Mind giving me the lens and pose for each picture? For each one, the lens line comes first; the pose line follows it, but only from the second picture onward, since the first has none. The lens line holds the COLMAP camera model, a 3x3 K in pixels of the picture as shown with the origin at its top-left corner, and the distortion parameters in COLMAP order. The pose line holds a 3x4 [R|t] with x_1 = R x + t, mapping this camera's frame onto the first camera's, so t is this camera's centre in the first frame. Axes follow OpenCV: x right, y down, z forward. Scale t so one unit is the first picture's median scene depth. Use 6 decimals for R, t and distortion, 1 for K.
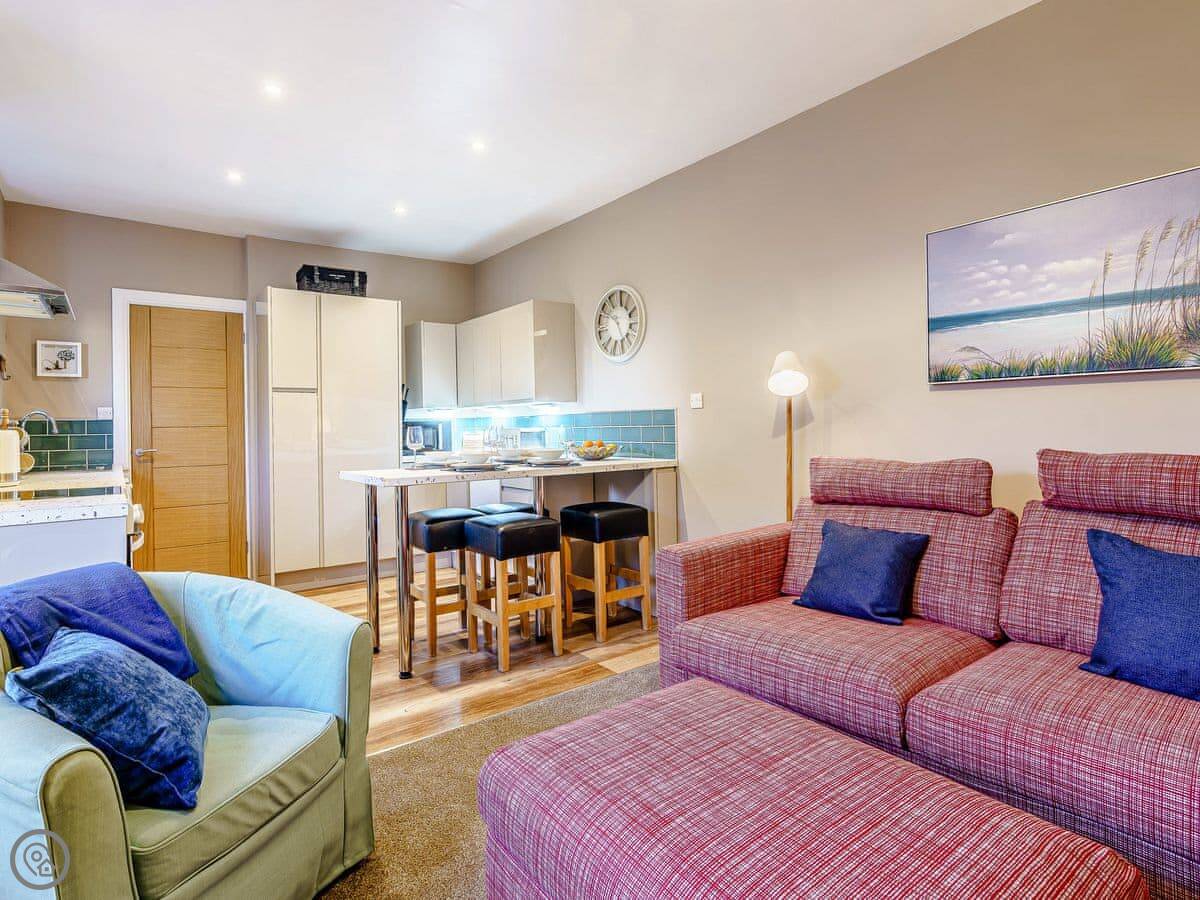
lens RADIAL K [[620.5, 0, 530.1], [0, 620.5, 422.7], [0, 0, 1]] dist [-0.004108, -0.000889]
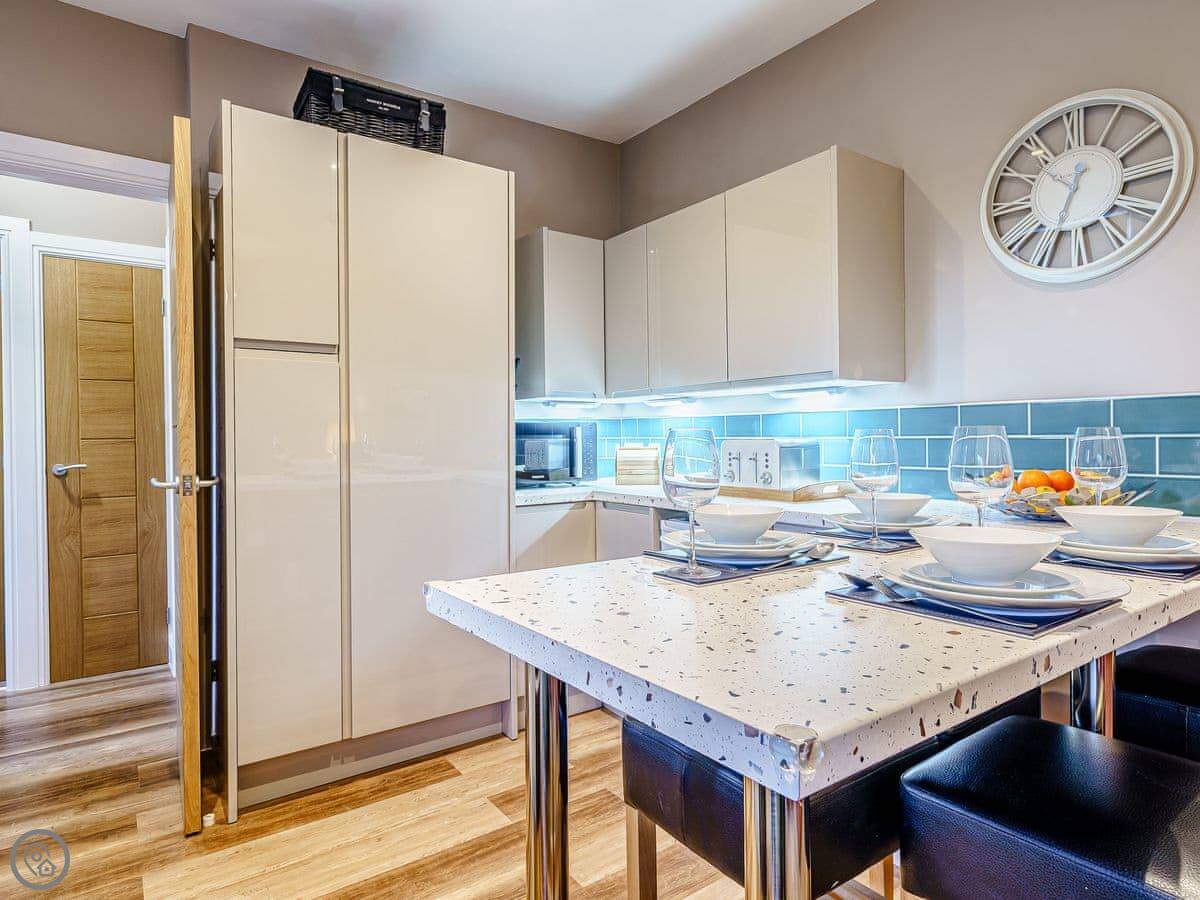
lens RADIAL K [[695.6, 0, 600.0], [0, 695.6, 450.0], [0, 0, 1]] dist [-0.005438, -0.000428]
pose [[0.999538, 0.009354, 0.028921, -0.167027], [-0.010094, 0.999623, 0.025534, 0.006109], [-0.028671, -0.025814, 0.999256, 0.485880]]
